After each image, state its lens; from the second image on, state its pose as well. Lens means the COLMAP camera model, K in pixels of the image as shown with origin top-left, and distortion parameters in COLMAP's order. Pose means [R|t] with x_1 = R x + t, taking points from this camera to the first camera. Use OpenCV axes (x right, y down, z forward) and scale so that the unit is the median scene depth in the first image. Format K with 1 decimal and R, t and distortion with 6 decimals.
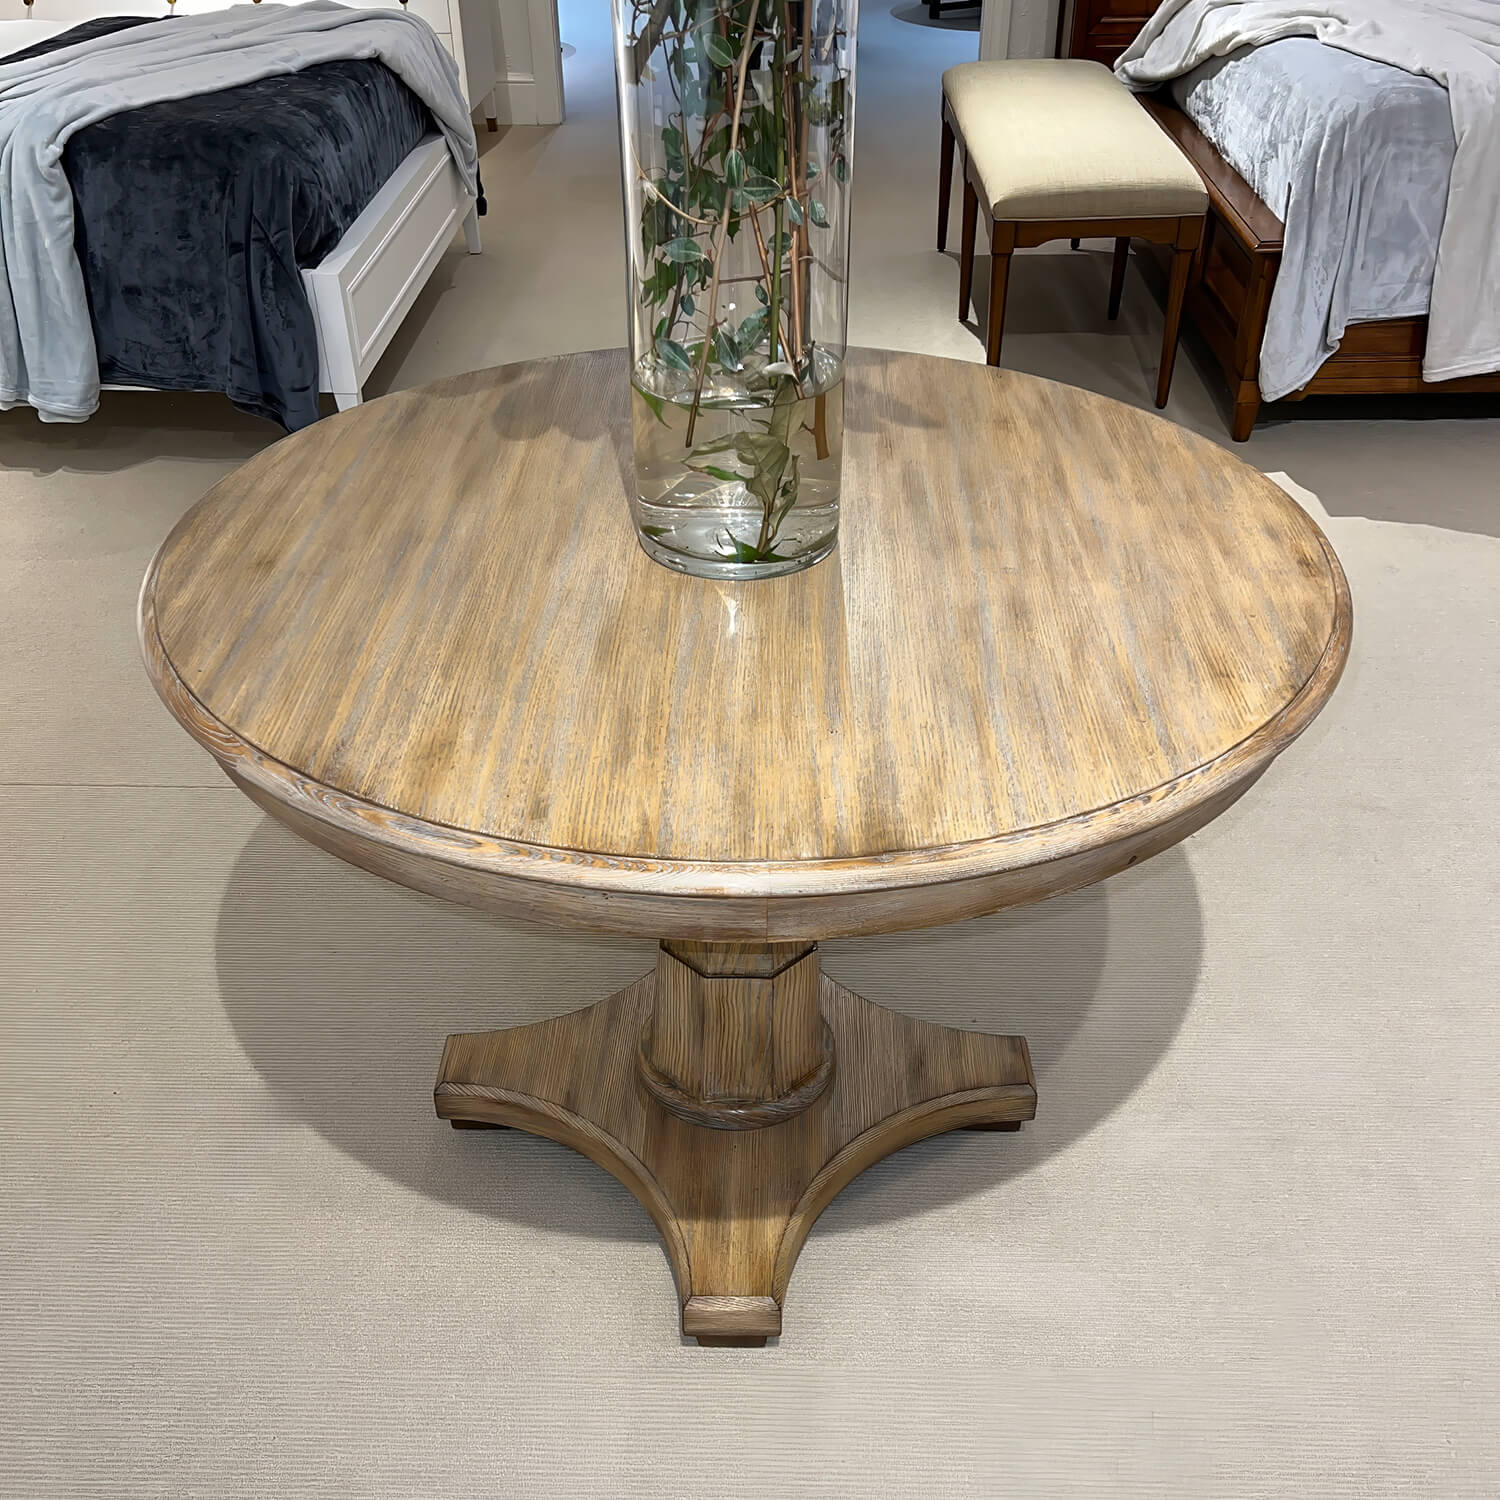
lens RADIAL K [[1362.6, 0, 750.0], [0, 1362.6, 750.0], [0, 0, 1]] dist [0.037297, -0.032799]
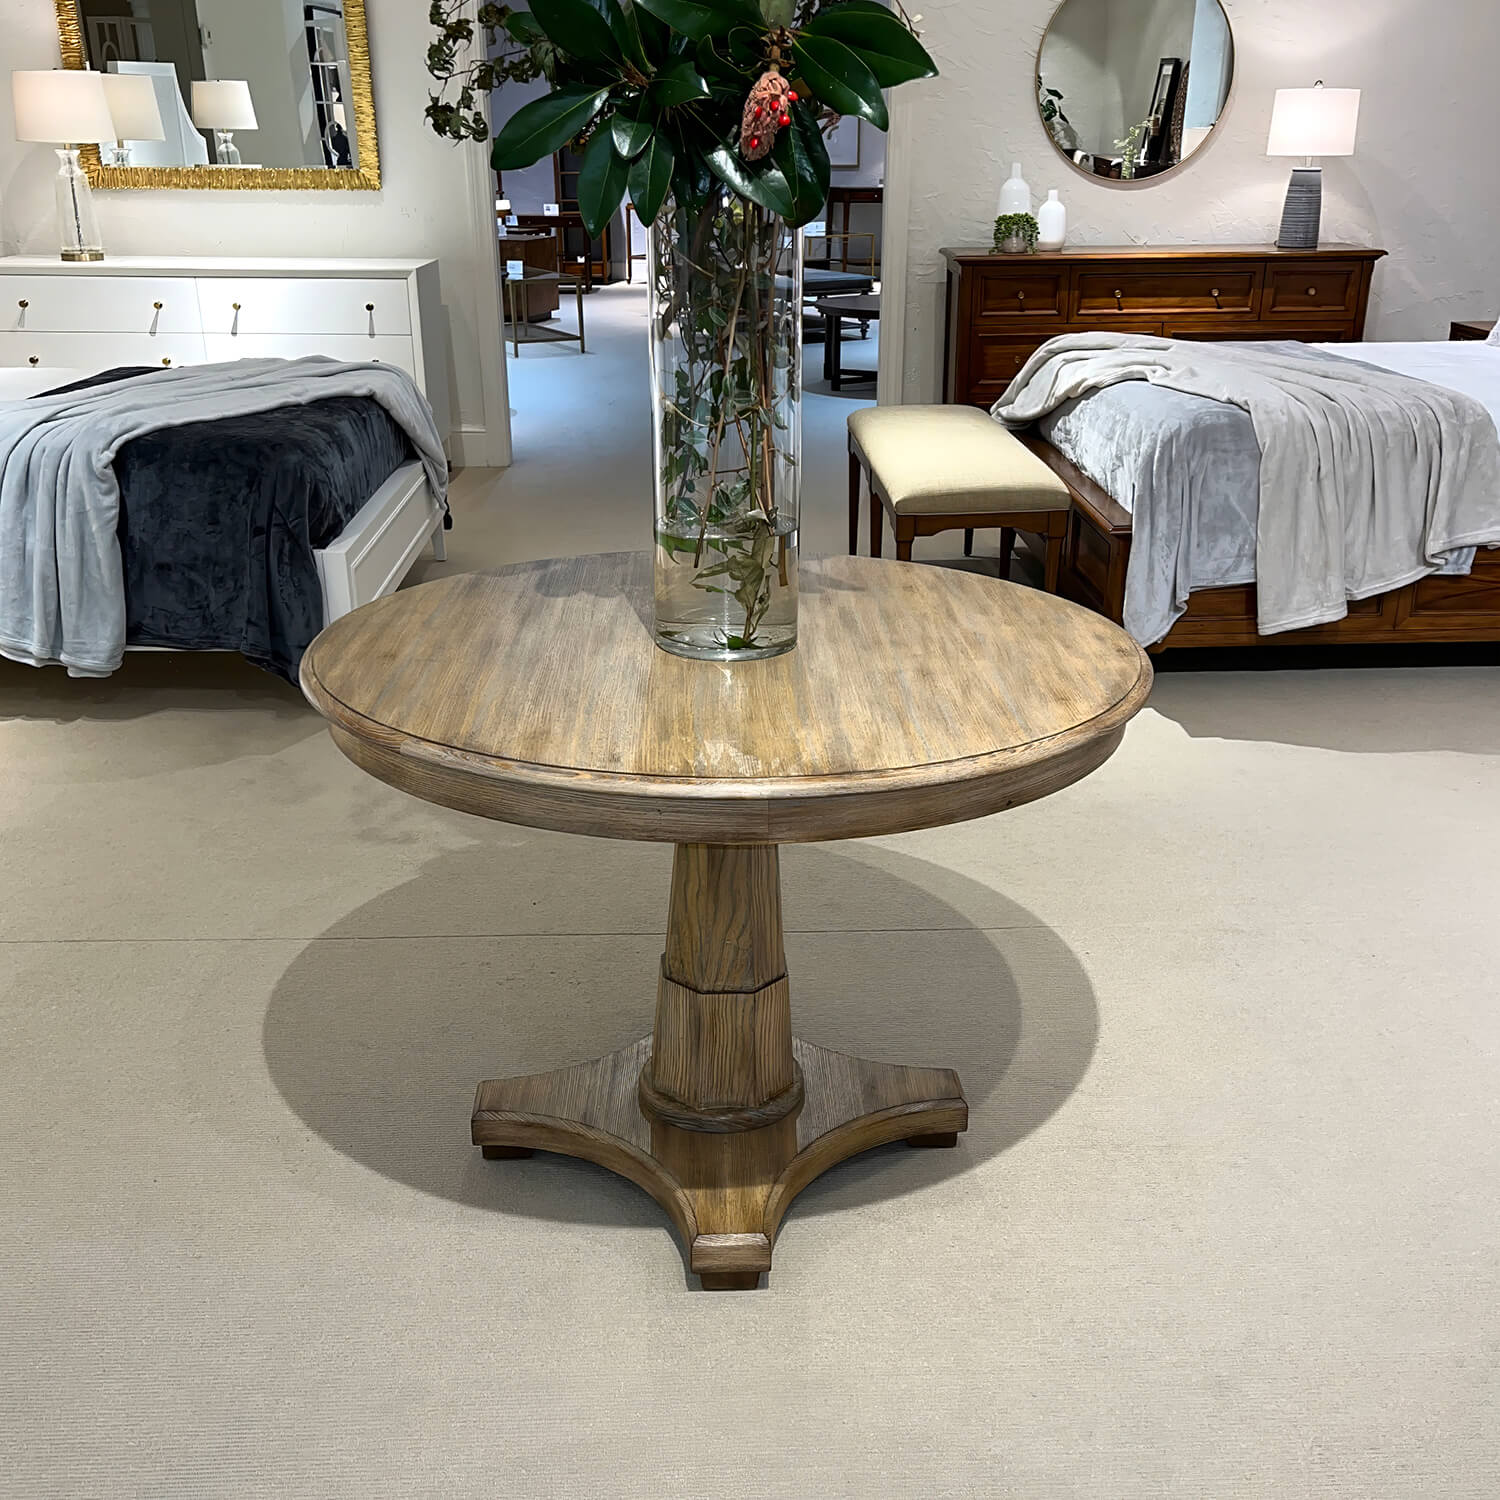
lens RADIAL K [[1444.5, 0, 750.0], [0, 1444.5, 750.0], [0, 0, 1]] dist [0.107637, -0.214607]
pose [[0.998029, -0.010883, 0.061807, -0.065705], [0.026447, 0.966061, -0.256957, 0.284406], [-0.056913, 0.258085, 0.964444, -0.349075]]
